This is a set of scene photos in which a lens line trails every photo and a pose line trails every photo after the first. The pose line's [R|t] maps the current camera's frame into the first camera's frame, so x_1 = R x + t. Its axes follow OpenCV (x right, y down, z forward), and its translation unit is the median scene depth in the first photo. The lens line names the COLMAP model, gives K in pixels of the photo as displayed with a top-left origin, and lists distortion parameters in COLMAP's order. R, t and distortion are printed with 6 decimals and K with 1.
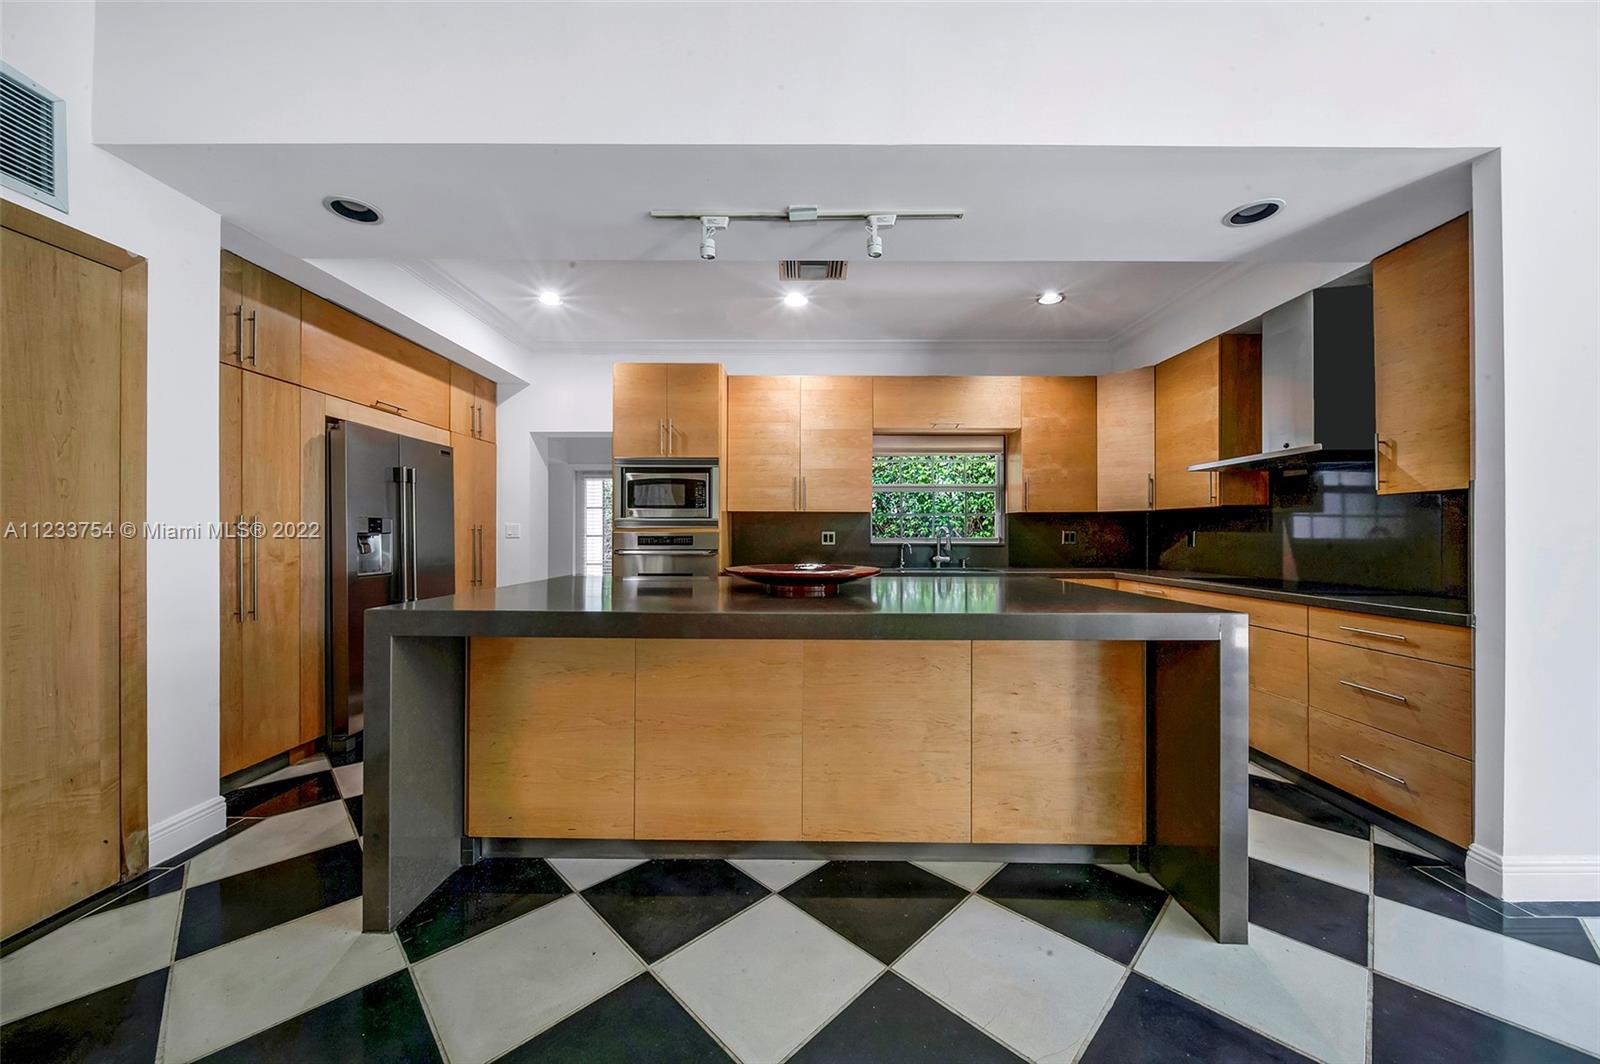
lens RADIAL K [[574.4, 0, 804.5], [0, 574.4, 542.7], [0, 0, 1]] dist [-0.001236, -0.000084]
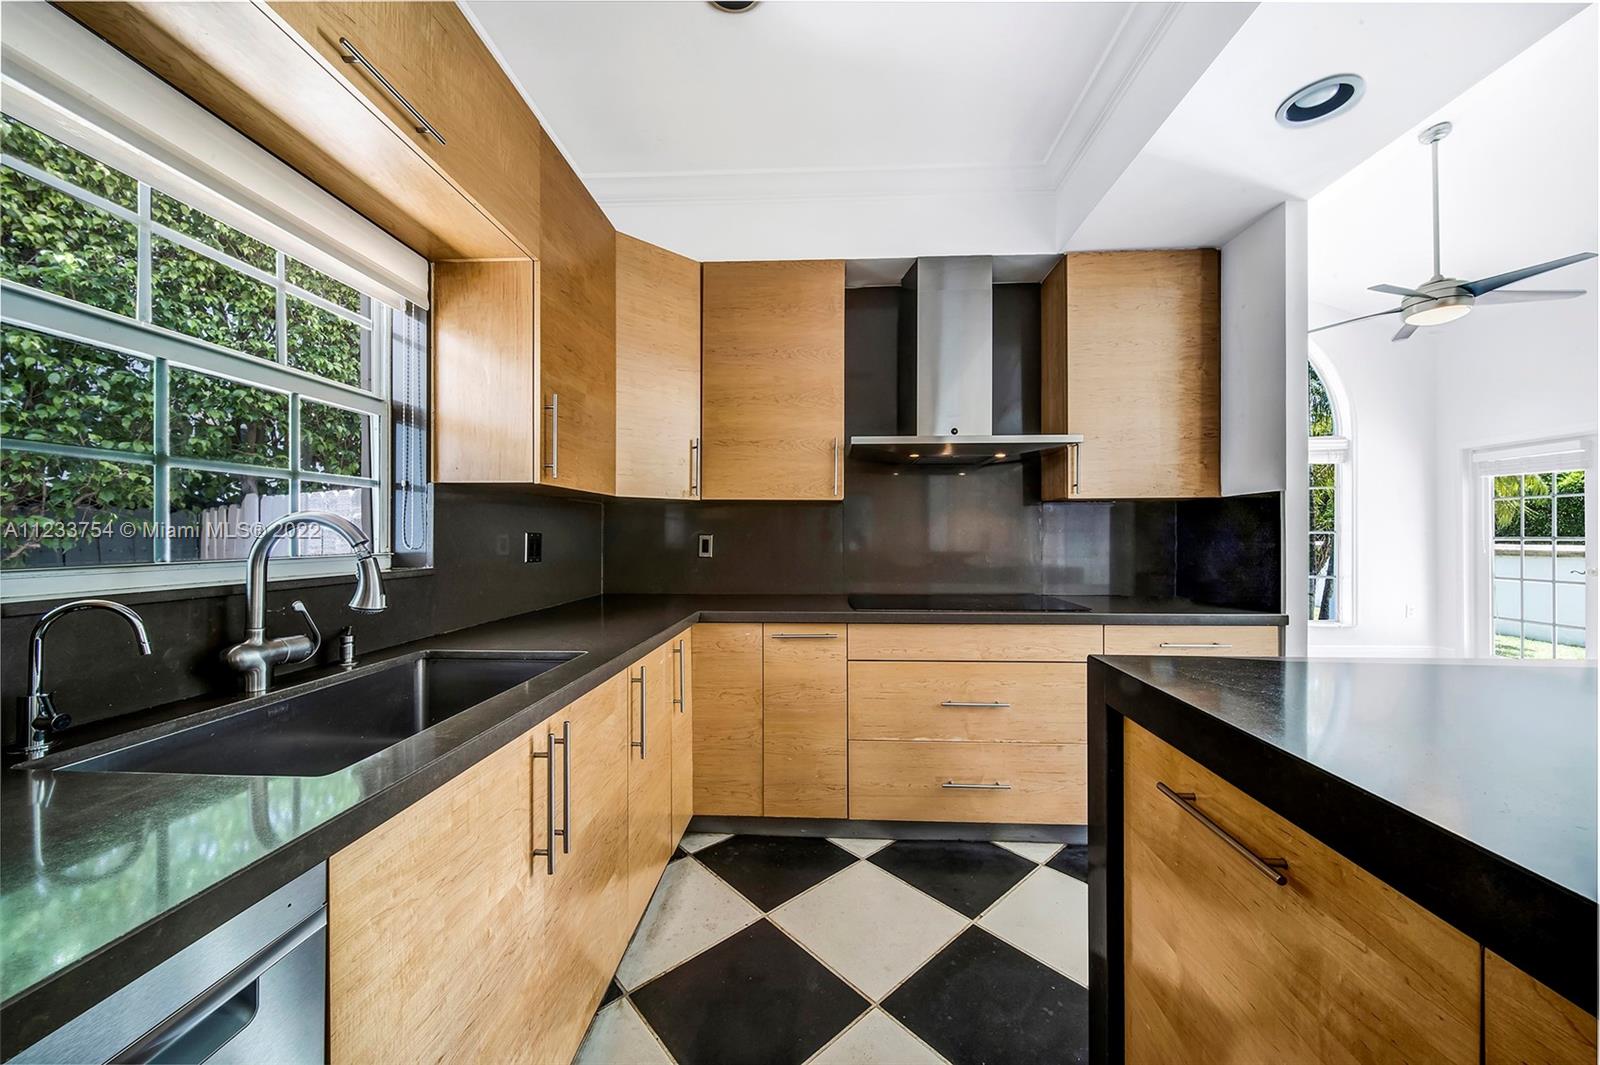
lens RADIAL K [[578.4, 0, 807.4], [0, 578.4, 527.3], [0, 0, 1]] dist [-0.002588, -0.000139]
pose [[0.035234, 0.016266, 0.999247, 0.010350], [0.022404, 0.999603, -0.017062, -0.014507], [-0.999128, 0.022988, 0.034856, 0.874449]]
